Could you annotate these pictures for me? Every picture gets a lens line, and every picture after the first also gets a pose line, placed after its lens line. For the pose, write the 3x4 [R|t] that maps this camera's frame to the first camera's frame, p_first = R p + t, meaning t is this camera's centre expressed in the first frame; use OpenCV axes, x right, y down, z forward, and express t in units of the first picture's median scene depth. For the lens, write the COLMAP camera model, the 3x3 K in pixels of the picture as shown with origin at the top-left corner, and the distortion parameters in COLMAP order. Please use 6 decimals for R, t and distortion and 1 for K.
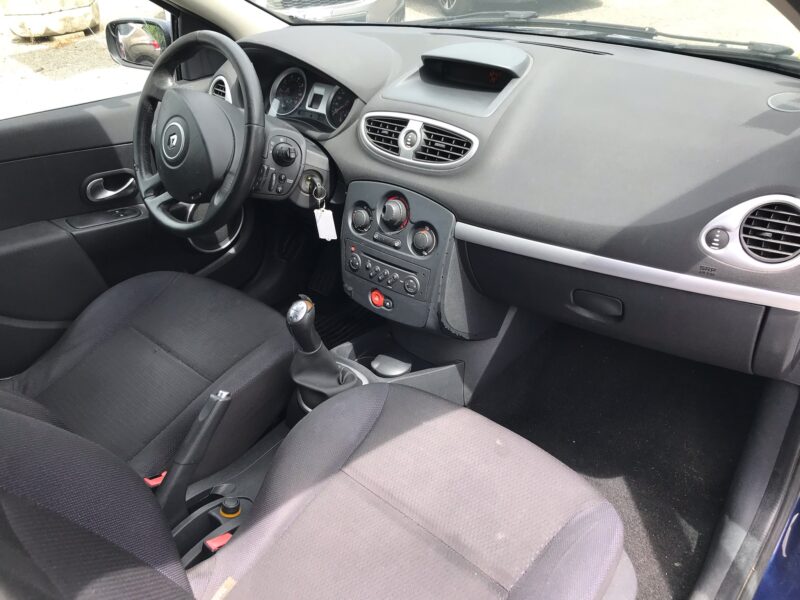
lens RADIAL K [[659.0, 0, 401.4], [0, 659.0, 294.7], [0, 0, 1]] dist [0.018103, 0.000958]
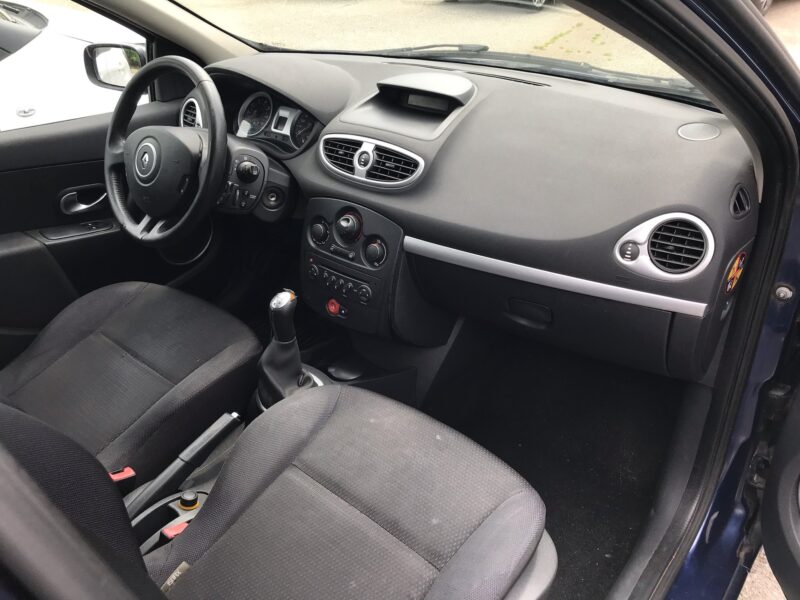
lens RADIAL K [[659.0, 0, 403.9], [0, 659.0, 296.5], [0, 0, 1]] dist [0.018103, 0.000958]
pose [[0.999472, 0.009880, 0.030955, 0.047446], [-0.008884, 0.999443, -0.032173, 0.023552], [-0.031256, 0.031881, 0.999003, -0.077354]]
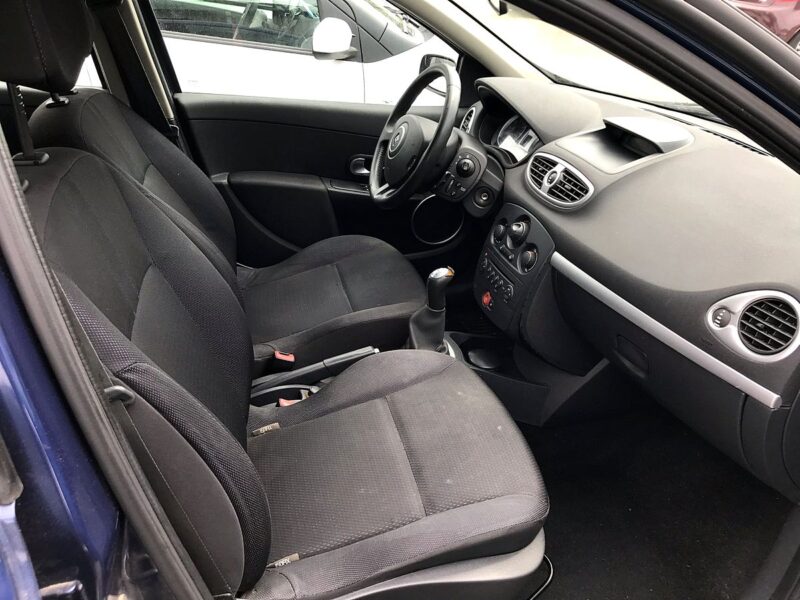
lens RADIAL K [[659.0, 0, 398.7], [0, 659.0, 300.9], [0, 0, 1]] dist [0.018103, 0.000958]
pose [[0.819678, 0.345134, -0.457176, 0.402061], [-0.381211, 0.924377, 0.014358, 0.057282], [0.427559, 0.162512, 0.889260, -0.142785]]
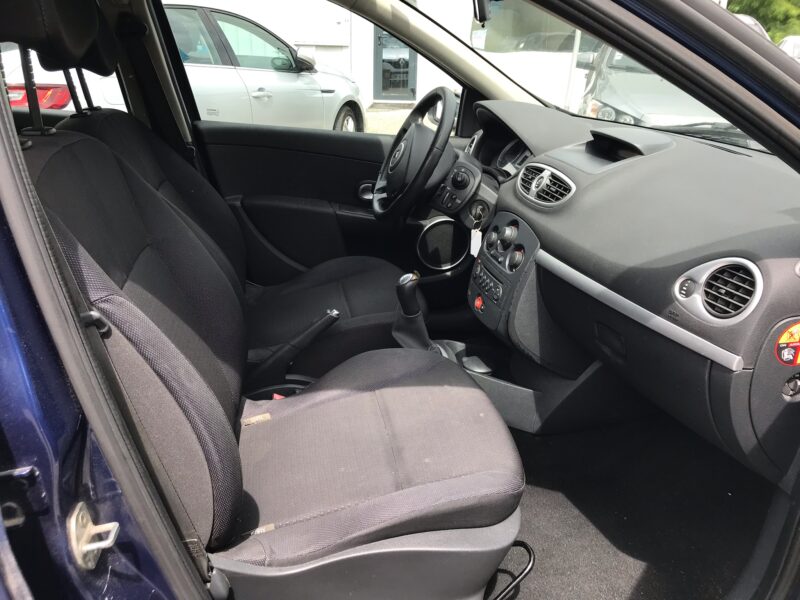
lens RADIAL K [[659.0, 0, 398.0], [0, 659.0, 303.2], [0, 0, 1]] dist [0.018103, 0.000958]
pose [[0.789996, 0.306247, -0.531149, 0.523131], [-0.395149, 0.916709, -0.059168, 0.147184], [0.468789, 0.256626, 0.845210, -0.114854]]
